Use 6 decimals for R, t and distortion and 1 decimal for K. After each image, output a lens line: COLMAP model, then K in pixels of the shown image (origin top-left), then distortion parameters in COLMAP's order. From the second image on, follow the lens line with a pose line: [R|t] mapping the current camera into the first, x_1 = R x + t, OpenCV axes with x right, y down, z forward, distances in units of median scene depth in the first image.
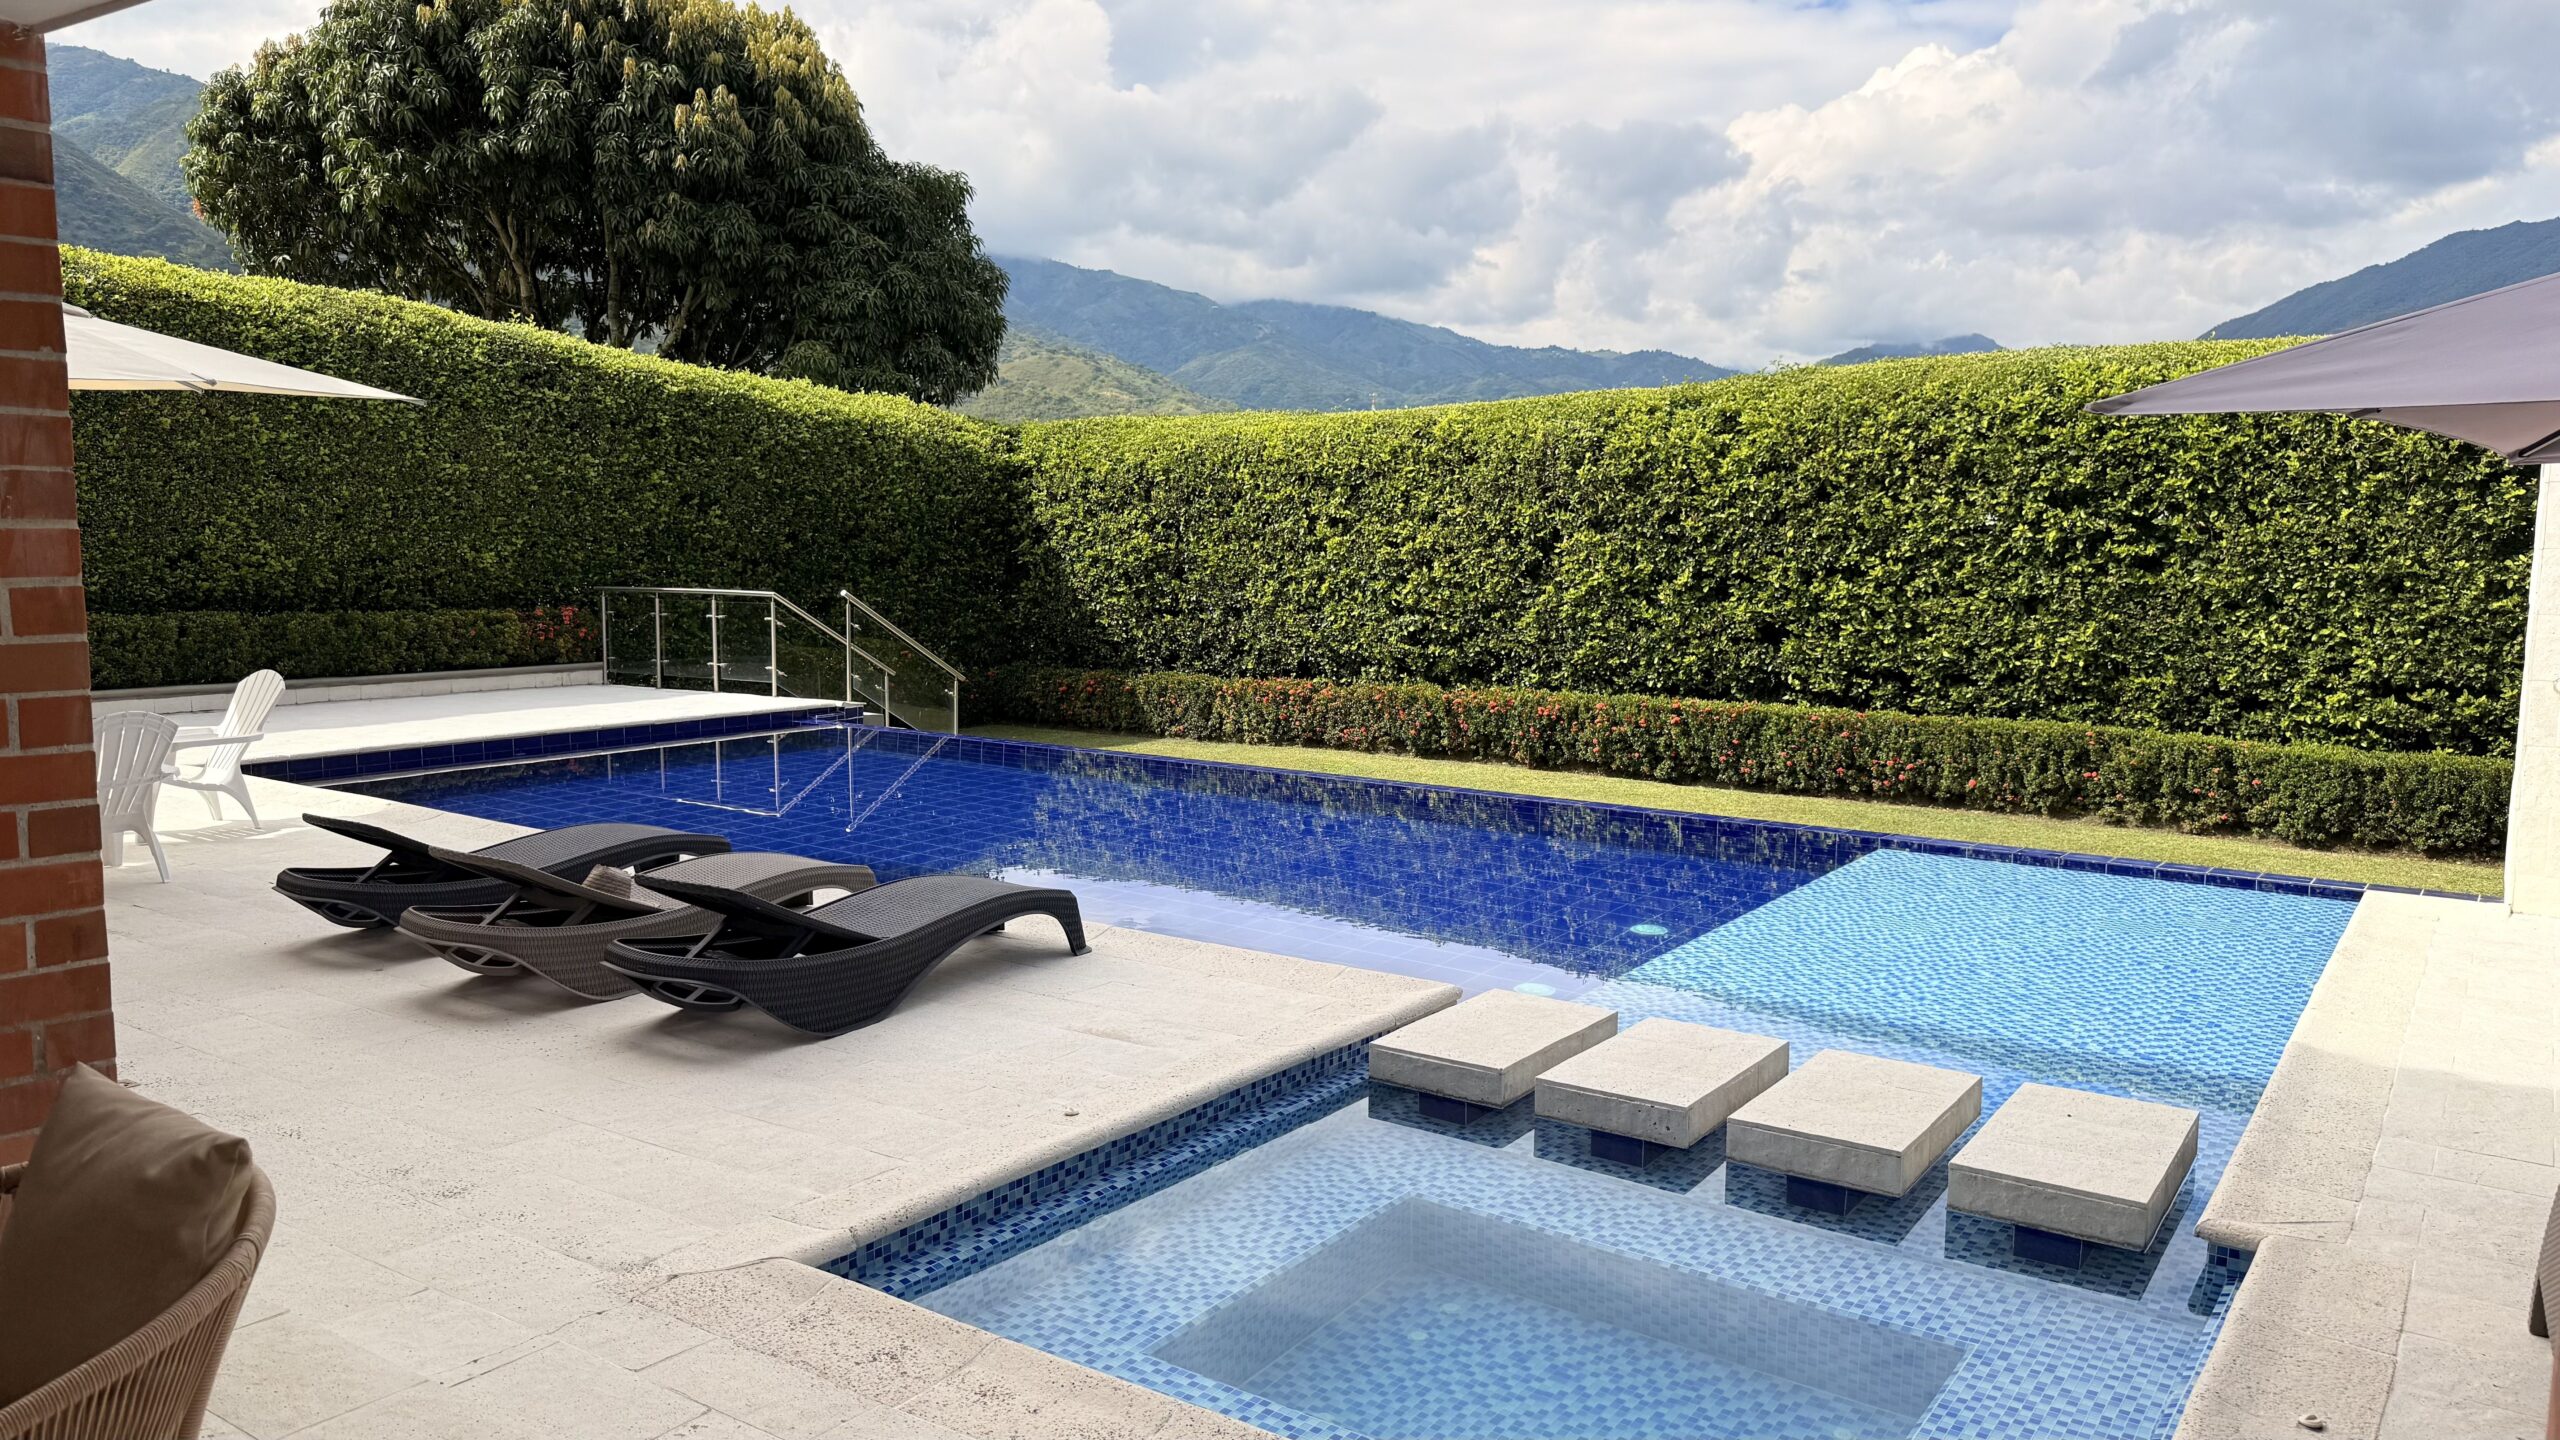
lens RADIAL K [[1792.9, 0, 1275.9], [0, 1792.9, 734.4], [0, 0, 1]] dist [0.078566, -0.113265]
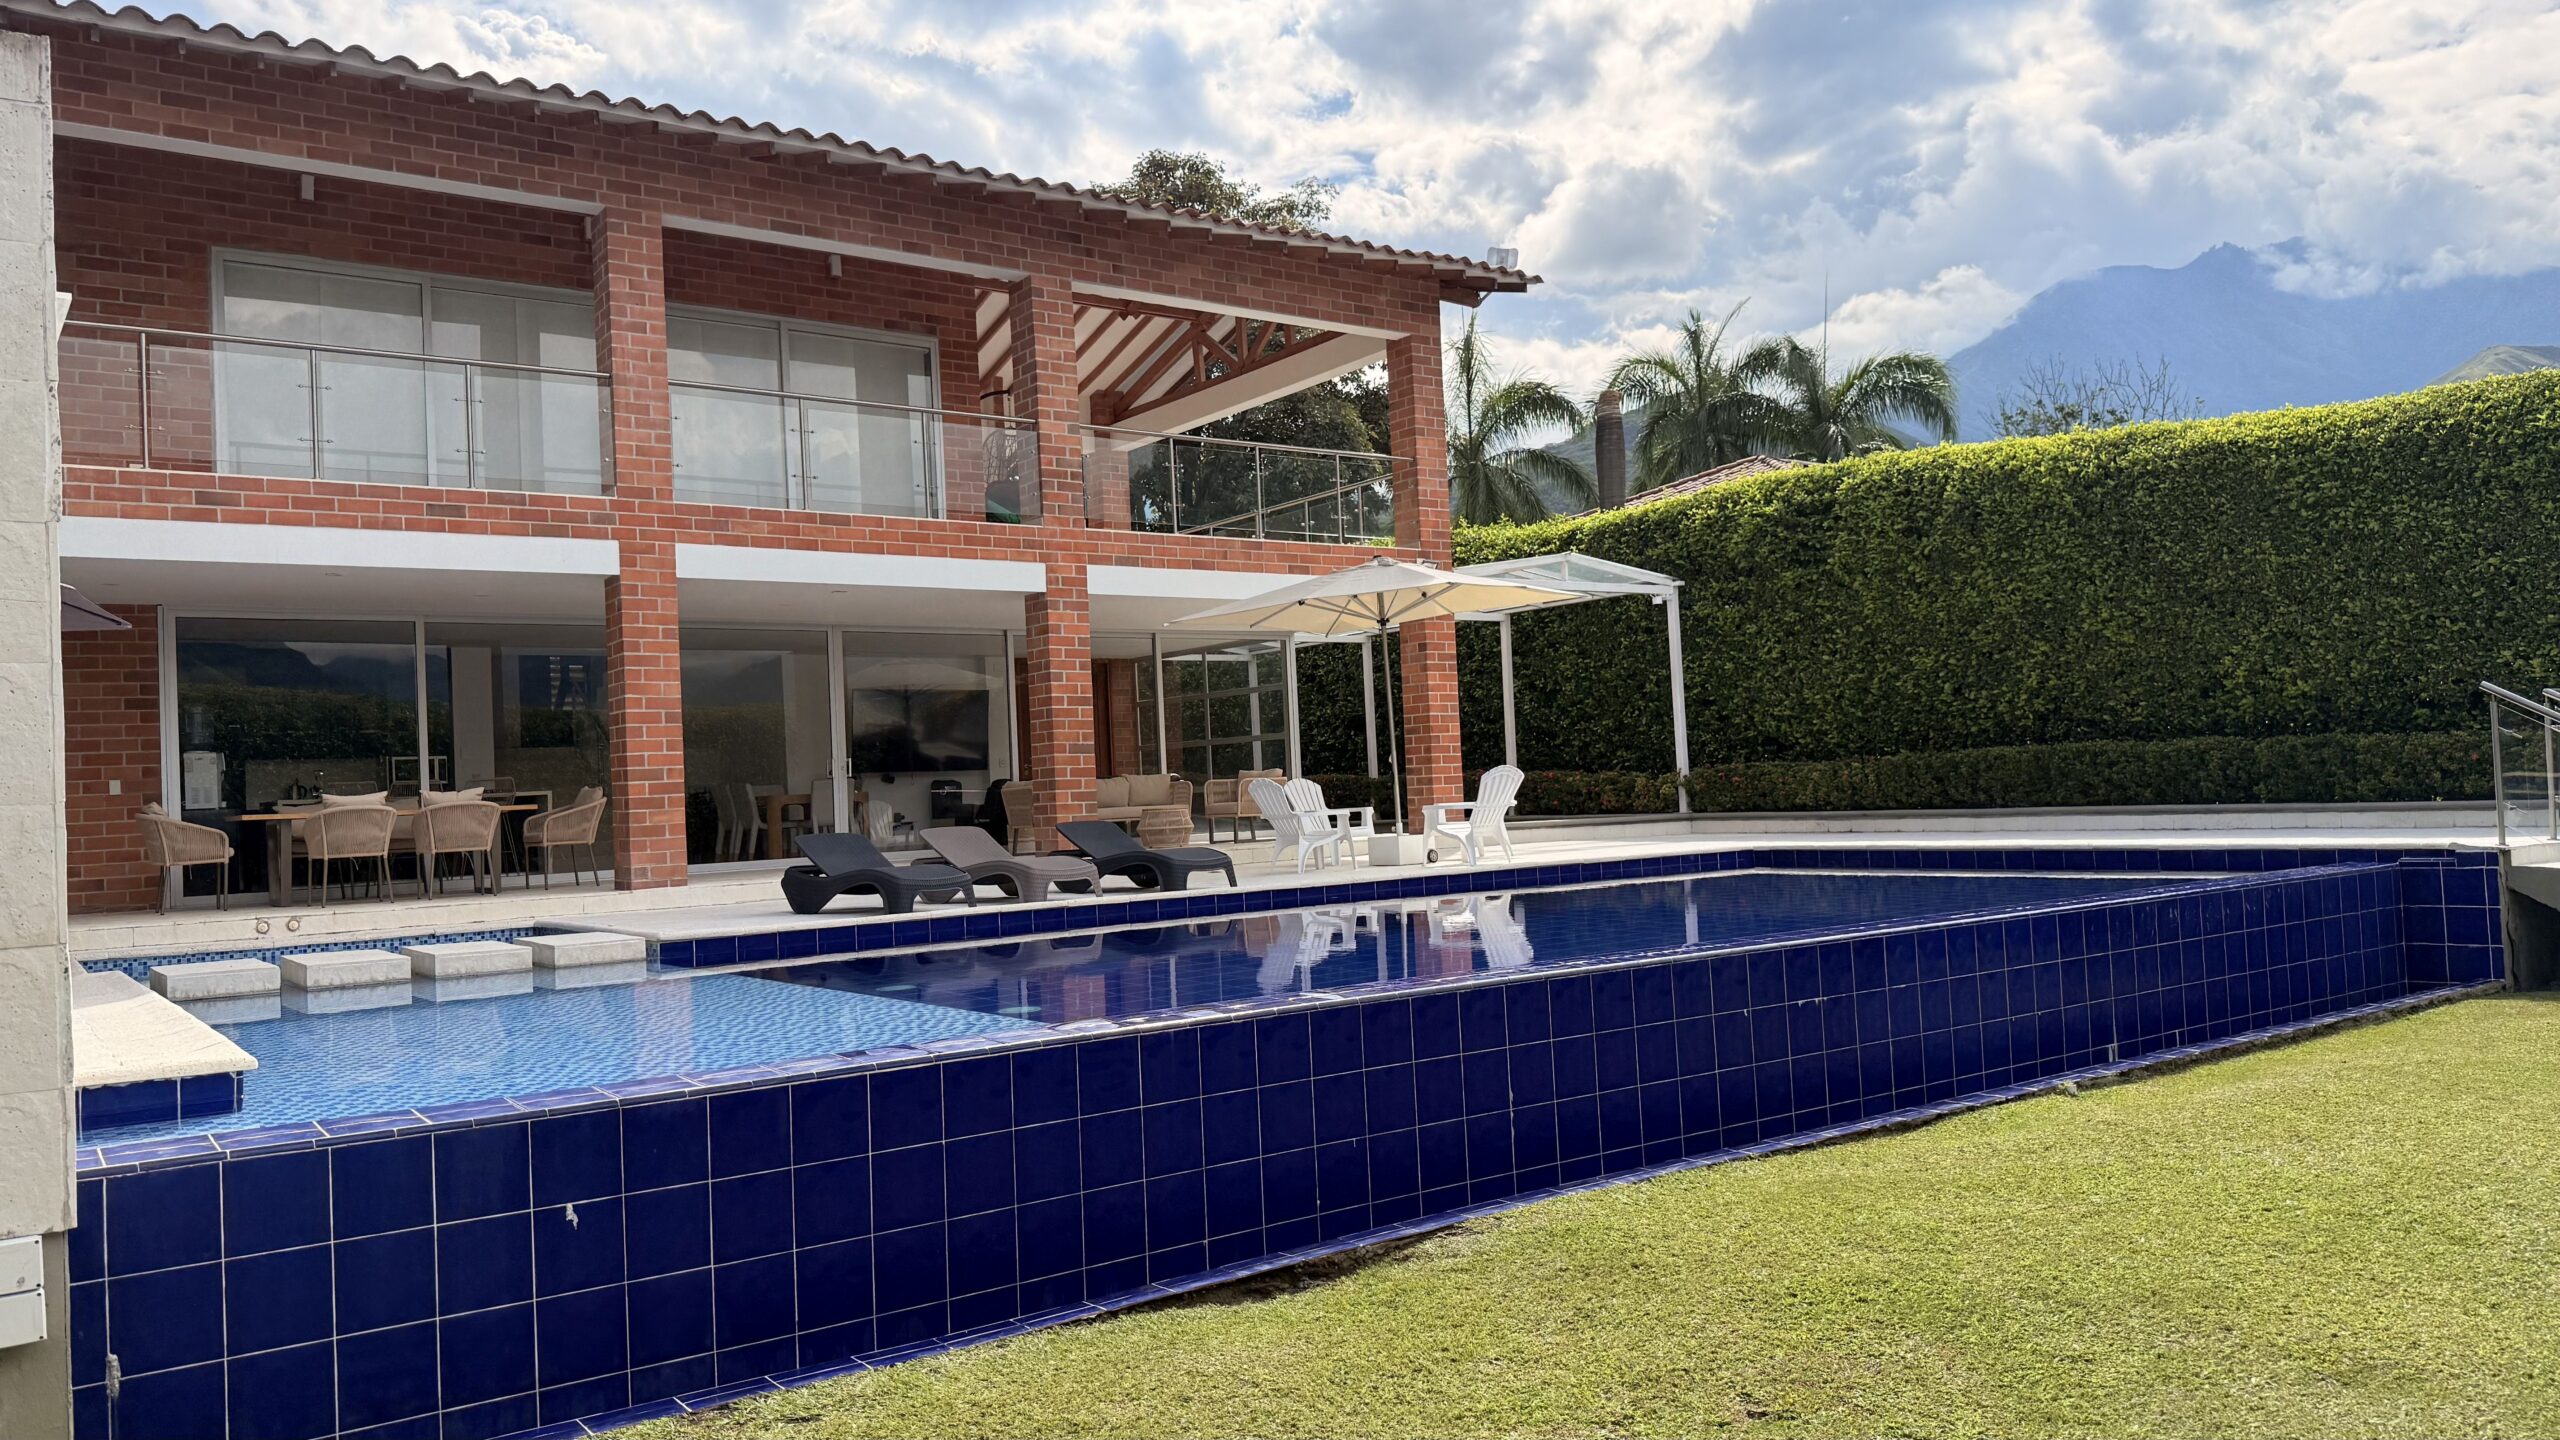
lens RADIAL K [[1792.9, 0, 1285.9], [0, 1792.9, 747.7], [0, 0, 1]] dist [0.078566, -0.113265]
pose [[-0.321395, -0.019675, -0.946741, 0.532173], [-0.068459, 0.997651, 0.002507, -0.024304], [0.944468, 0.065618, -0.321986, 0.751503]]
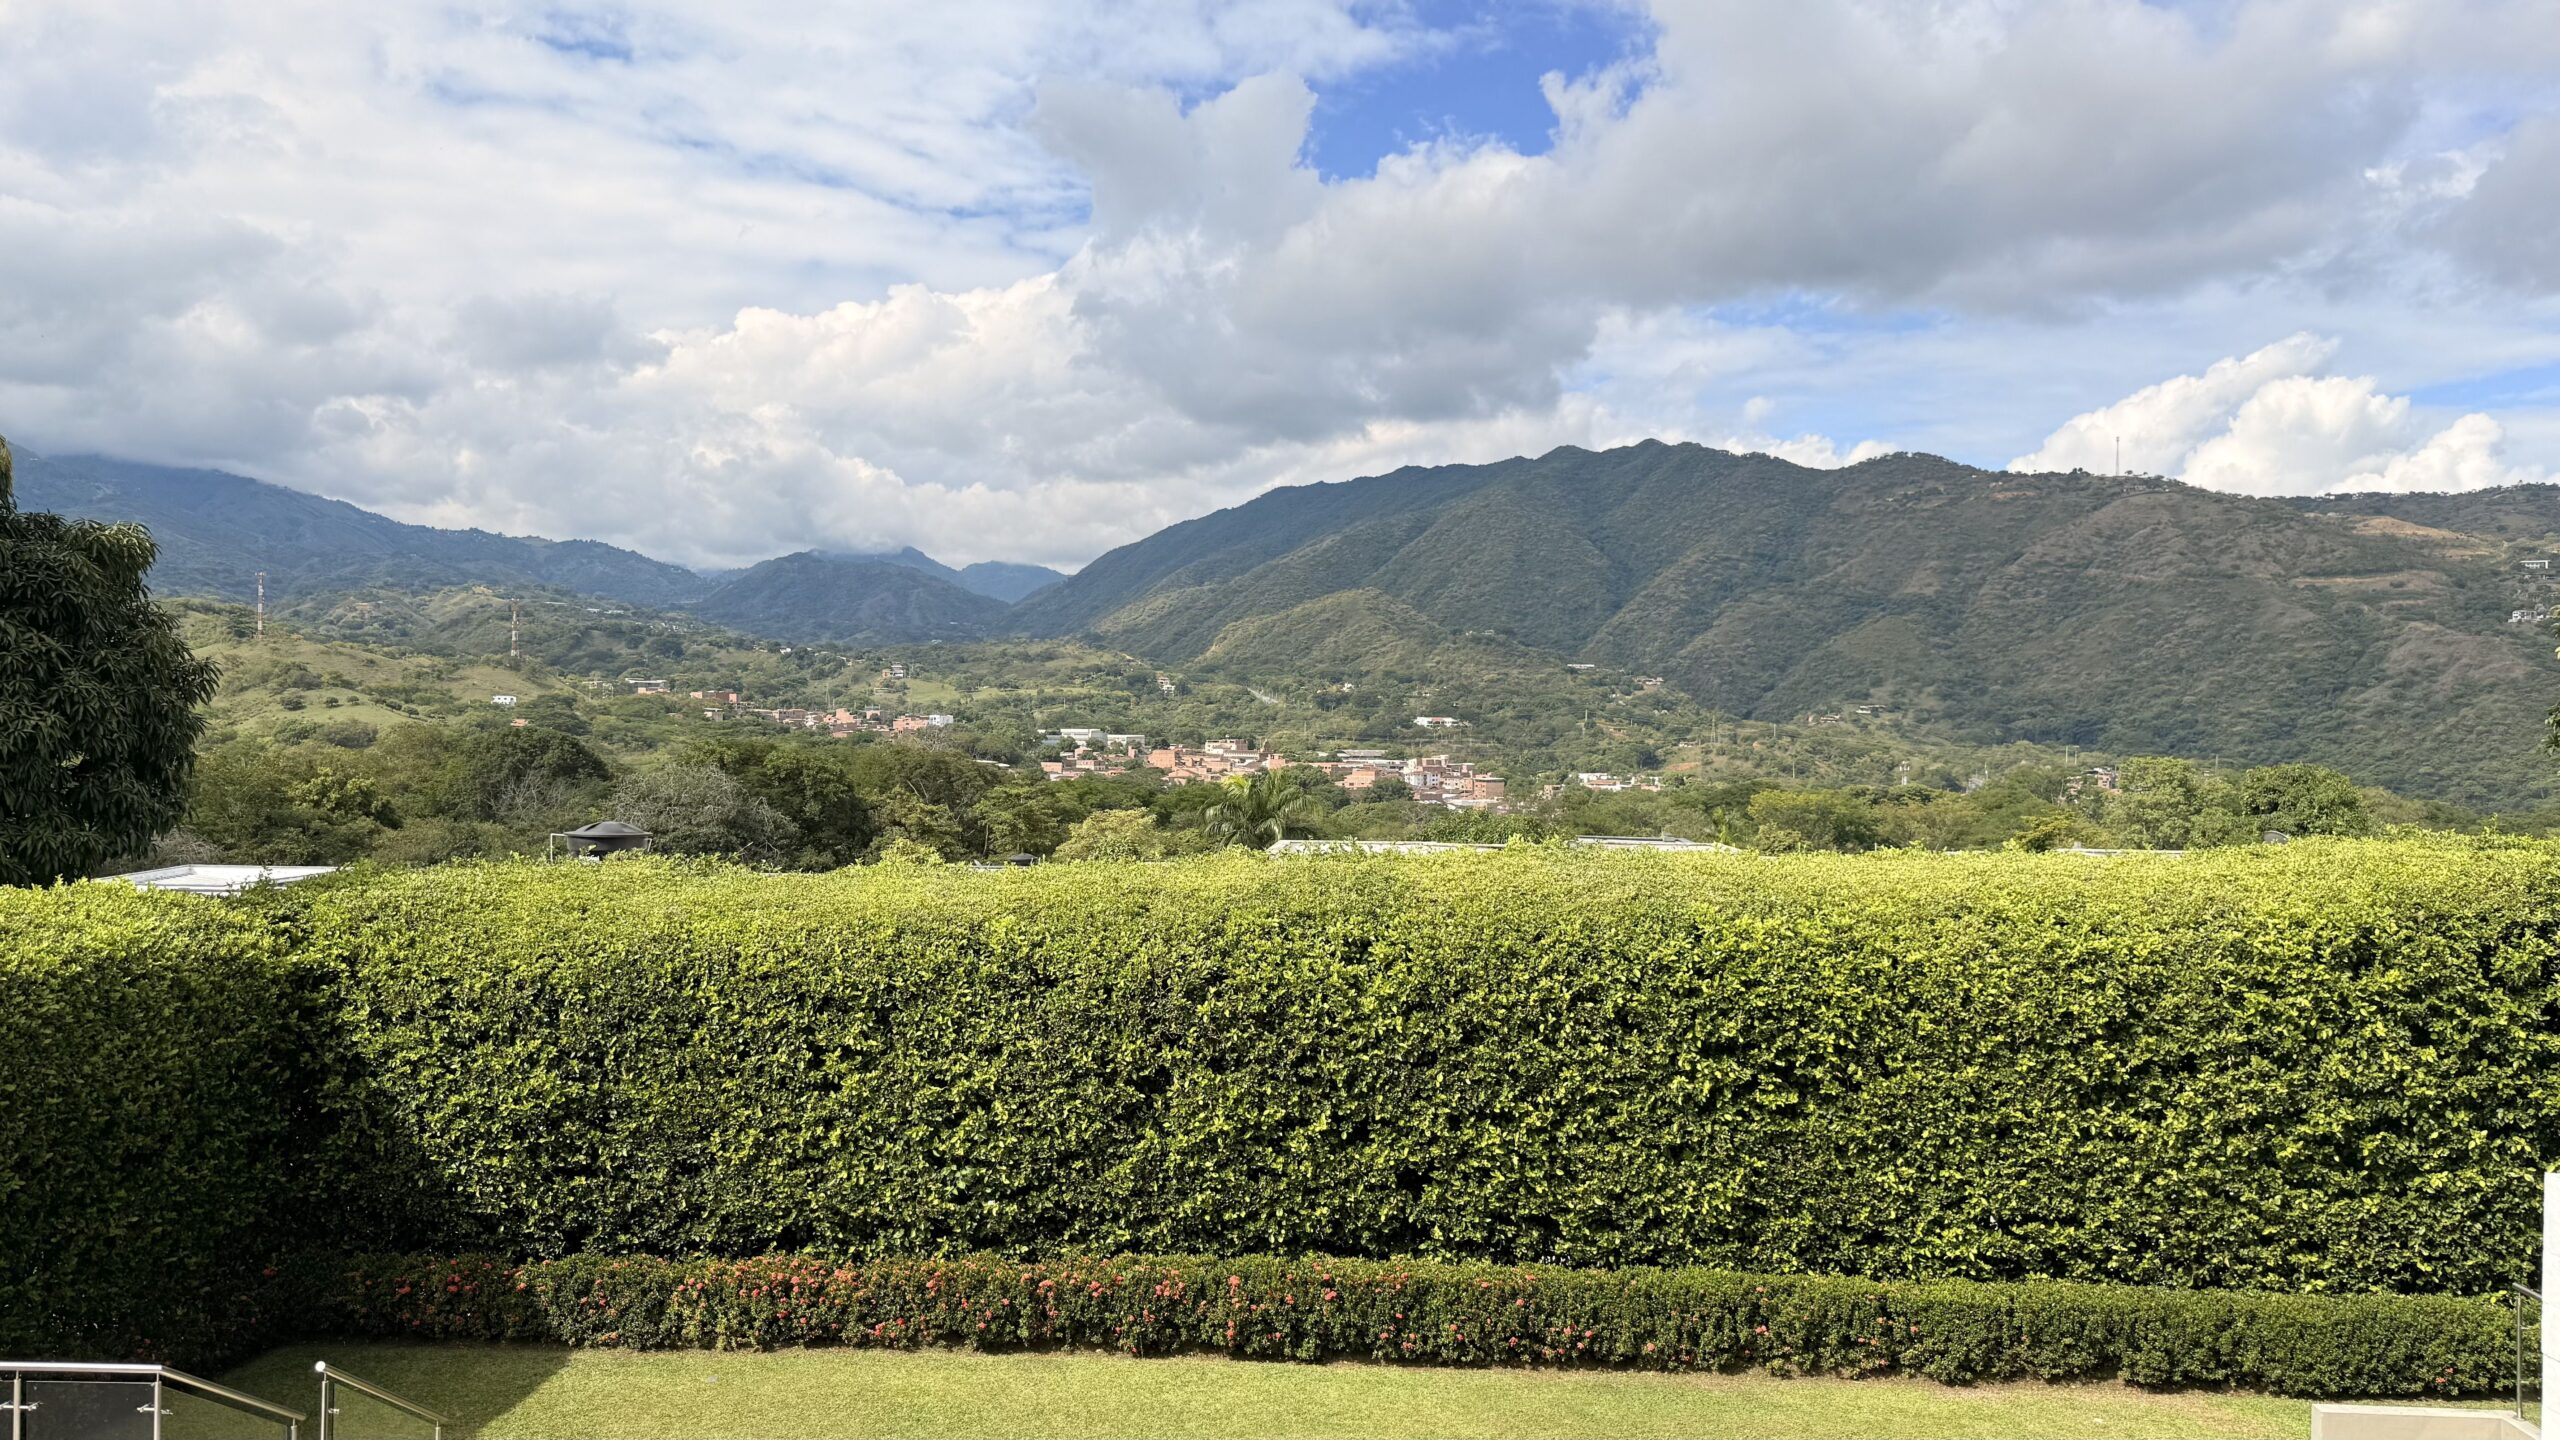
lens RADIAL K [[1792.9, 0, 1277.9], [0, 1792.9, 707.4], [0, 0, 1]] dist [0.078566, -0.113265]
pose [[0.841572, 0.004915, 0.540123, -0.286038], [0.060178, 0.992880, -0.102799, -0.210587], [-0.536782, 0.119016, 0.835284, 0.248569]]
